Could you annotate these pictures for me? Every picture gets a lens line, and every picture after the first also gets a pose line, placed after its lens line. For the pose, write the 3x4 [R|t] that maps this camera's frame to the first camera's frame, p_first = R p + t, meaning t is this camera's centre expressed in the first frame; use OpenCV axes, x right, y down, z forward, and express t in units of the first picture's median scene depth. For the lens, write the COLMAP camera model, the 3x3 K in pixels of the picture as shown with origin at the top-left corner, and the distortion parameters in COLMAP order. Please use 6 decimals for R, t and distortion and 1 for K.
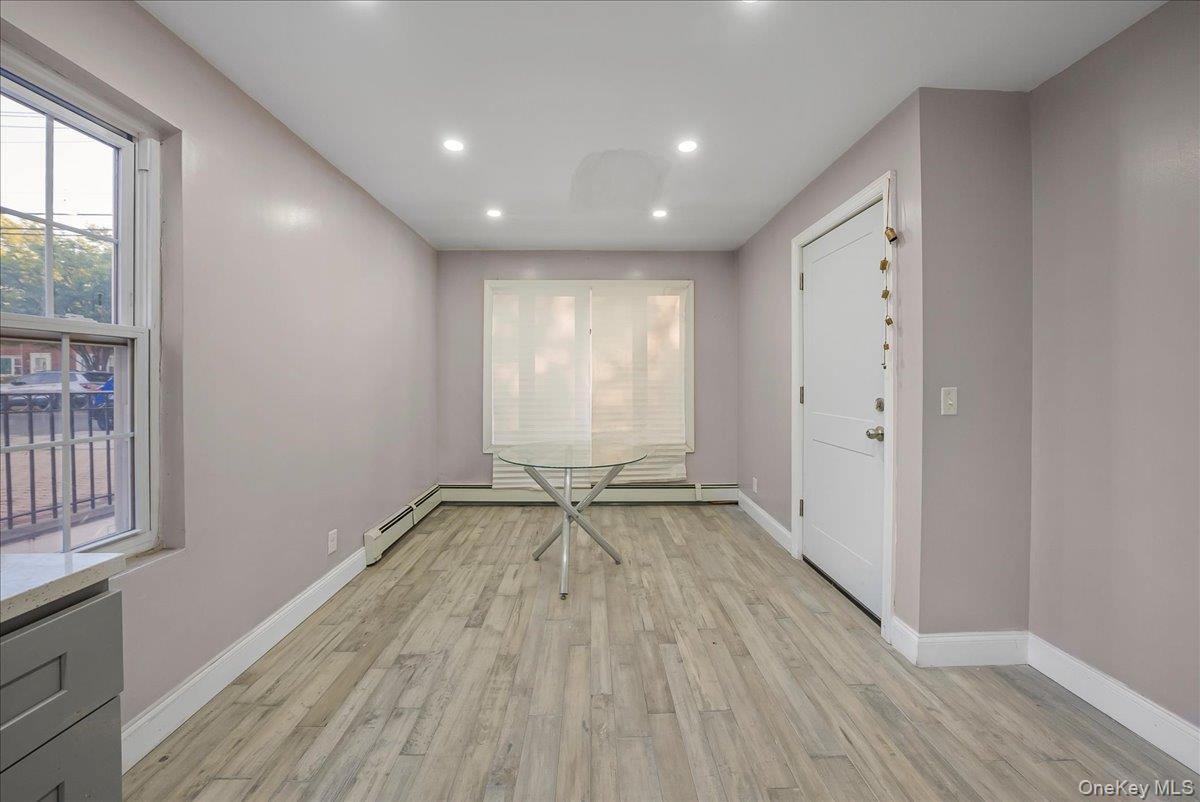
lens RADIAL K [[441.5, 0, 603.1], [0, 441.5, 382.1], [0, 0, 1]] dist [-0.000017, 0.000035]
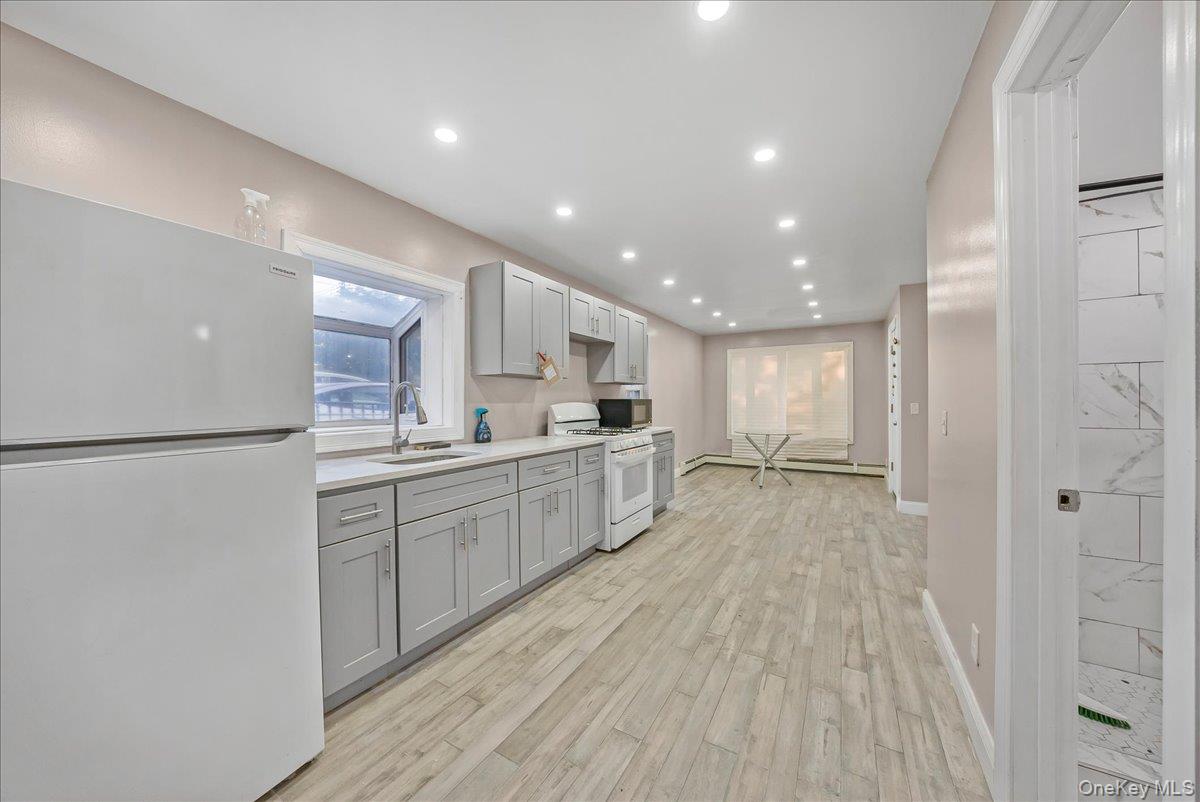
lens RADIAL K [[430.4, 0, 619.4], [0, 430.4, 405.6], [0, 0, 1]] dist [-0.016382, 0.000010]
pose [[0.874571, -0.000120, -0.484898, 0.222784], [0.002448, 0.999988, 0.004168, 0.007120], [0.484892, -0.004832, 0.874561, -0.842442]]
